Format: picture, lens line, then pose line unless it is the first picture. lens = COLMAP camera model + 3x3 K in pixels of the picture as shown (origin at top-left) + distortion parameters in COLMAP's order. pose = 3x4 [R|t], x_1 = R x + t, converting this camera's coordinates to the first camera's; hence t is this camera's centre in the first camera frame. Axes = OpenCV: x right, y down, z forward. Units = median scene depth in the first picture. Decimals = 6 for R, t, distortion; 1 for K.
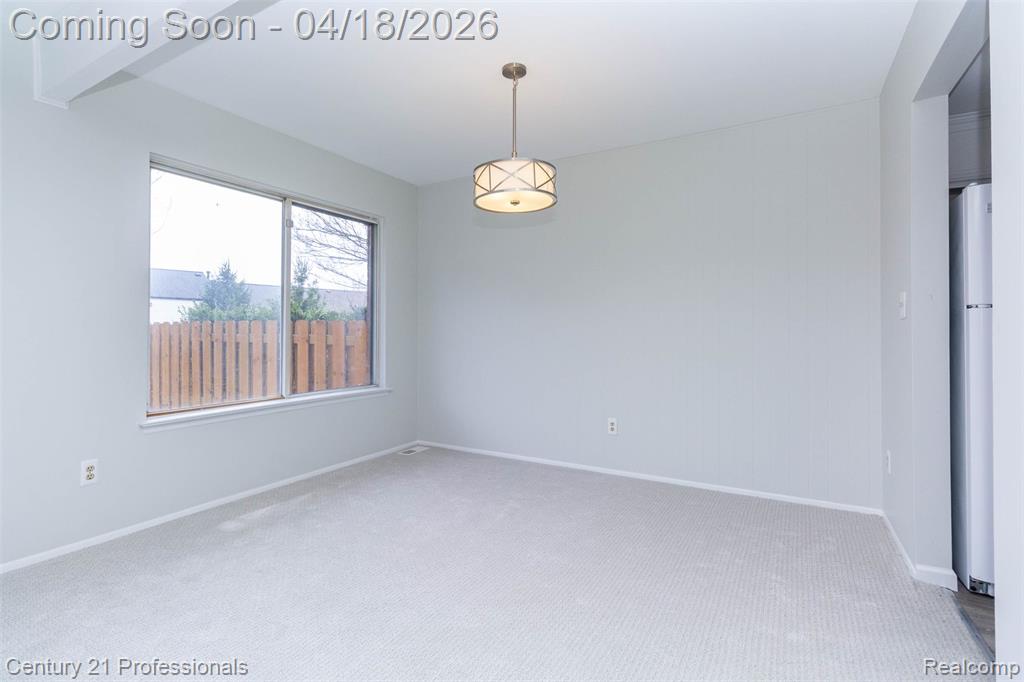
lens RADIAL K [[480.9, 0, 513.8], [0, 480.9, 333.4], [0, 0, 1]] dist [-0.000701, -0.000287]
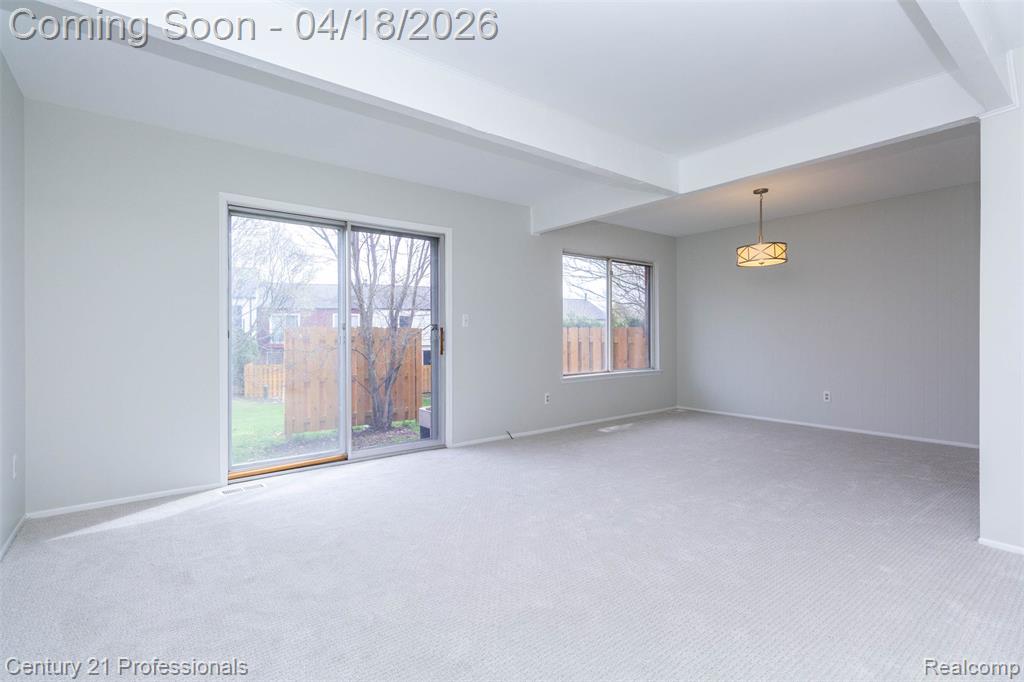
lens RADIAL K [[480.9, 0, 513.8], [0, 480.9, 333.4], [0, 0, 1]] dist [-0.000701, -0.000287]
pose [[0.924401, -0.005232, -0.381387, -0.124890], [0.003390, 0.999979, -0.005502, 0.001219], [0.381407, 0.003793, 0.924399, -0.761534]]
